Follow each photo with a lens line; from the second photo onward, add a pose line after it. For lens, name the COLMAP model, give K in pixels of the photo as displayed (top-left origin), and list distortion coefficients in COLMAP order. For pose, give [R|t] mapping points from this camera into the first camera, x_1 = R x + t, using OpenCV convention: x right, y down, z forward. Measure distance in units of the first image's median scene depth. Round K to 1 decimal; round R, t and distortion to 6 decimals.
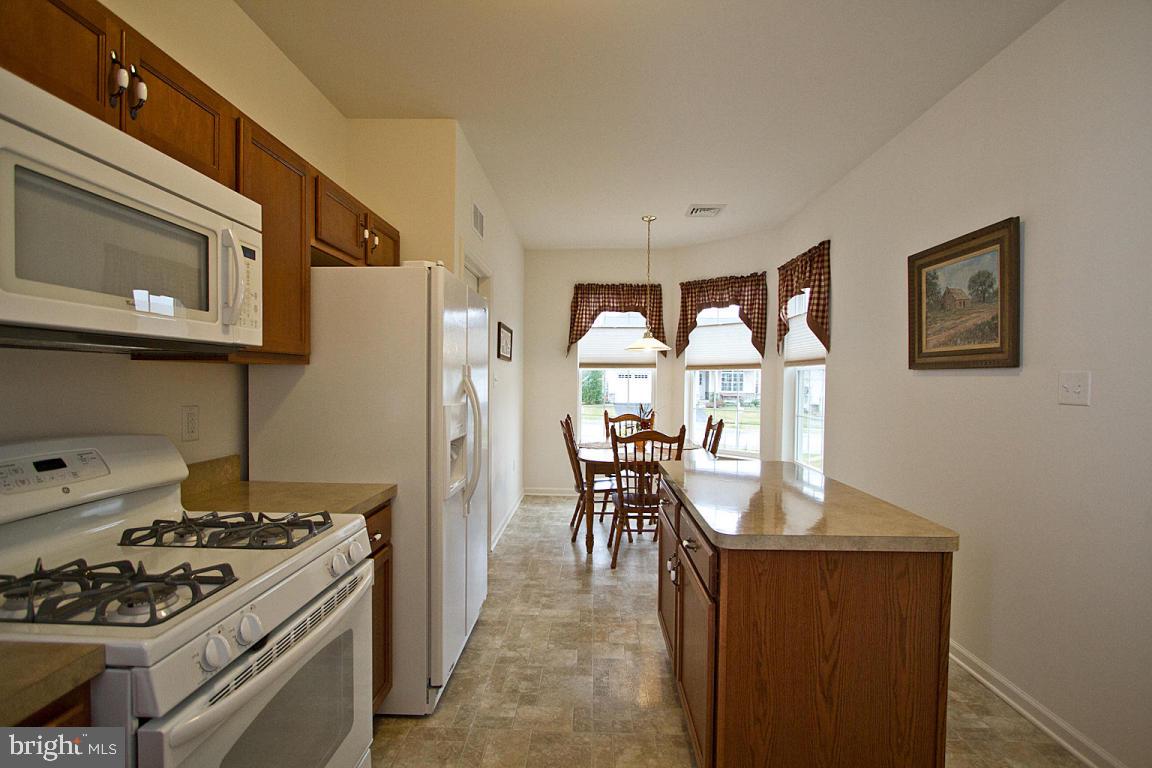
lens RADIAL K [[547.8, 0, 582.2], [0, 547.8, 390.0], [0, 0, 1]] dist [-0.019940, 0.005207]
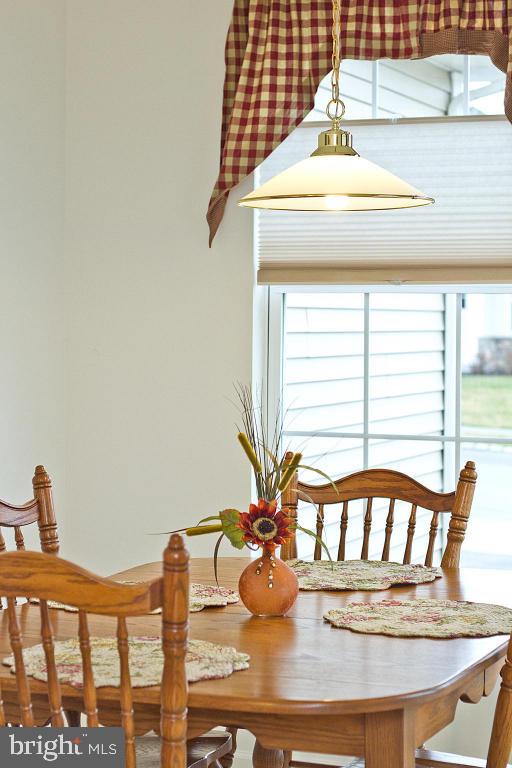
lens RADIAL K [[1823.6, 0, 254.5], [0, 1823.6, 383.4], [0, 0, 1]] dist [-0.053926, 0.000000]
pose [[0.933119, 0.012385, -0.359354, 0.320367], [-0.008197, 0.999880, 0.013176, -0.005371], [0.359474, -0.009349, 0.933108, 0.216797]]
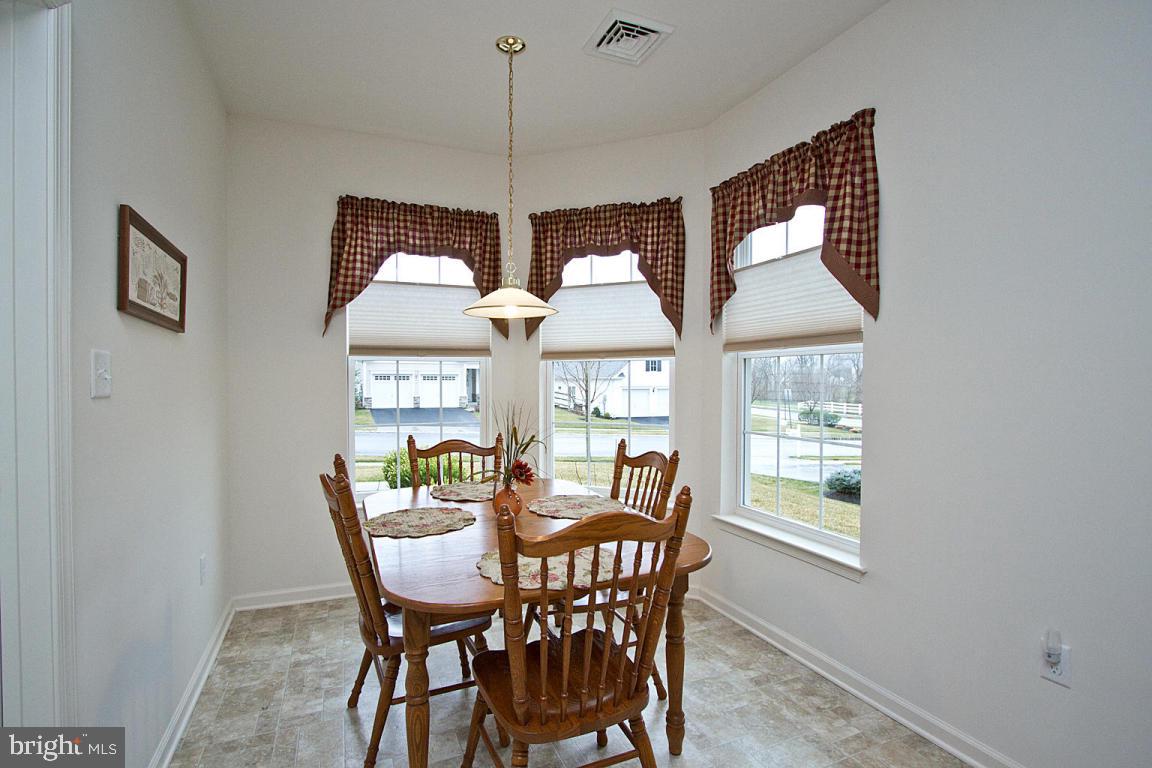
lens RADIAL K [[547.8, 0, 571.8], [0, 547.8, 387.6], [0, 0, 1]] dist [-0.019940, 0.005207]
pose [[0.911914, -0.014949, 0.410108, -0.028336], [0.017656, 0.999840, -0.002814, -0.003851], [-0.410001, 0.009807, 0.912032, 0.456782]]
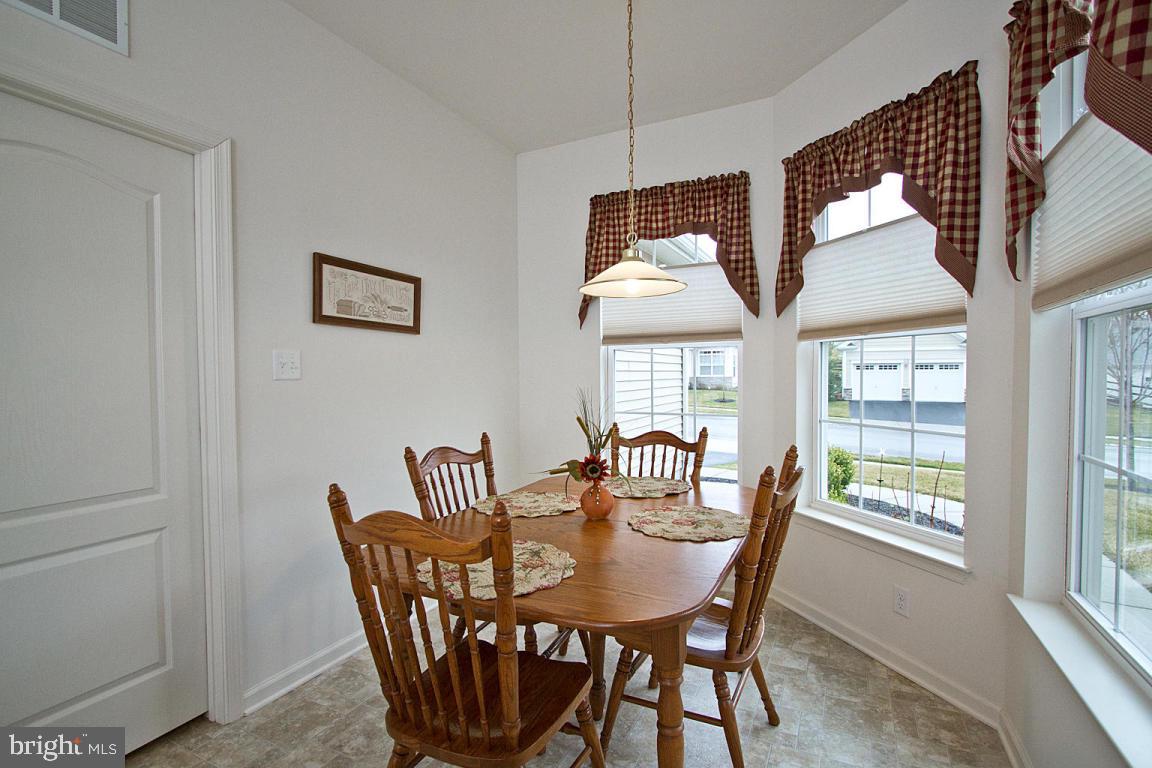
lens RADIAL K [[547.8, 0, 575.8], [0, 547.8, 387.6], [0, 0, 1]] dist [-0.019940, 0.005207]
pose [[0.901054, -0.004665, -0.433682, 0.230388], [0.006453, 0.999976, 0.002649, 0.001978], [0.433660, -0.005185, 0.901062, 0.508694]]
